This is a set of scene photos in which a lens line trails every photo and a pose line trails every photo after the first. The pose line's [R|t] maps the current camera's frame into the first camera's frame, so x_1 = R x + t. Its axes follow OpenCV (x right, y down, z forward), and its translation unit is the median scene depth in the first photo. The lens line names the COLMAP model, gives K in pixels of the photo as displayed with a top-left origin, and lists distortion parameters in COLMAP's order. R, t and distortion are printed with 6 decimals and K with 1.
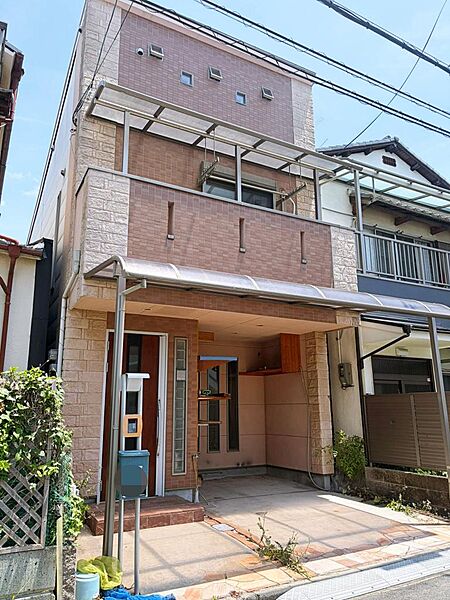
lens RADIAL K [[462.4, 0, 222.0], [0, 462.4, 299.5], [0, 0, 1]] dist [0.042809, -0.041000]
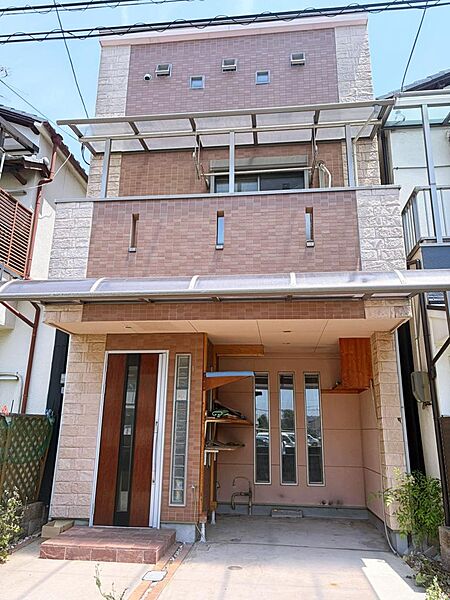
lens RADIAL K [[454.5, 0, 222.9], [0, 454.5, 296.4], [0, 0, 1]] dist [0.042740, -0.034640]
pose [[0.813192, -0.143929, -0.563918, 0.494449], [0.114972, 0.989571, -0.086774, 0.056438], [0.570526, 0.005730, 0.821259, 0.293530]]
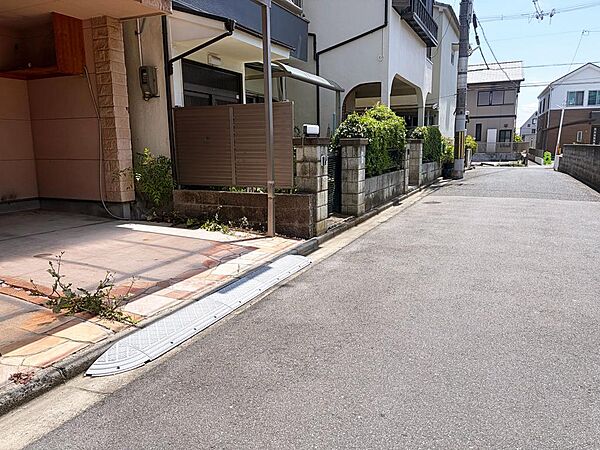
lens RADIAL K [[451.6, 0, 300.0], [0, 451.6, 225.0], [0, 0, 1]] dist [0.086677, -0.095067]
pose [[0.808233, -0.101928, 0.579975, -0.003246], [-0.131718, 0.928658, 0.346764, 0.096348], [-0.573943, -0.356659, 0.737146, 0.217410]]
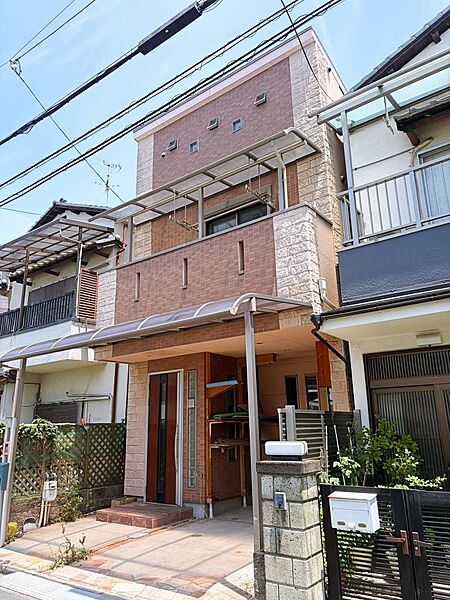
lens RADIAL K [[454.5, 0, 222.9], [0, 454.5, 296.4], [0, 0, 1]] dist [0.042740, -0.034640]
pose [[0.399080, -0.257801, -0.879928, 0.987416], [0.229295, 0.957229, -0.176455, 0.121618], [0.887783, -0.131343, 0.441123, 0.575008]]
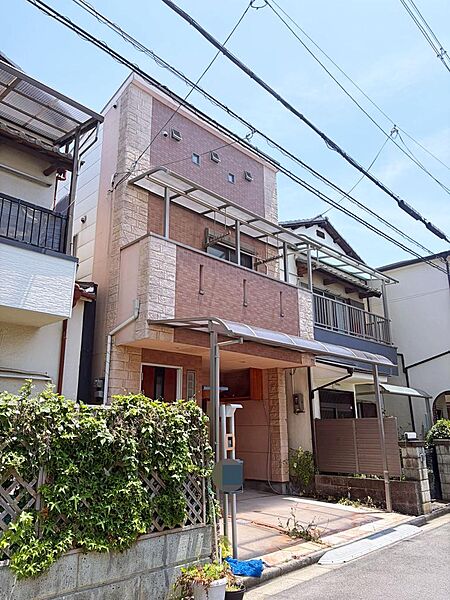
lens RADIAL K [[454.5, 0, 222.9], [0, 454.5, 296.4], [0, 0, 1]] dist [0.042740, -0.034640]
pose [[0.957636, 0.082660, 0.275862, -0.352717], [-0.067973, 0.995734, -0.062401, -0.044466], [-0.279843, 0.041006, 0.959170, -0.191119]]
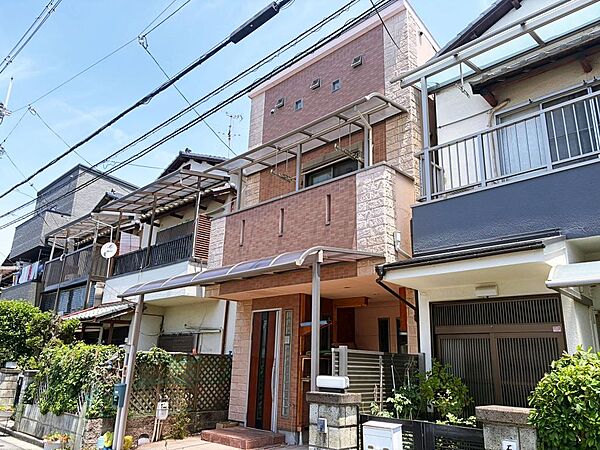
lens RADIAL K [[454.5, 0, 300.0], [0, 454.5, 225.0], [0, 0, 1]] dist [0.042740, -0.034640]
pose [[0.288555, -0.266876, -0.919518, 1.128533], [0.189954, 0.957236, -0.218214, 0.136025], [0.938431, -0.111700, 0.326909, 0.629172]]
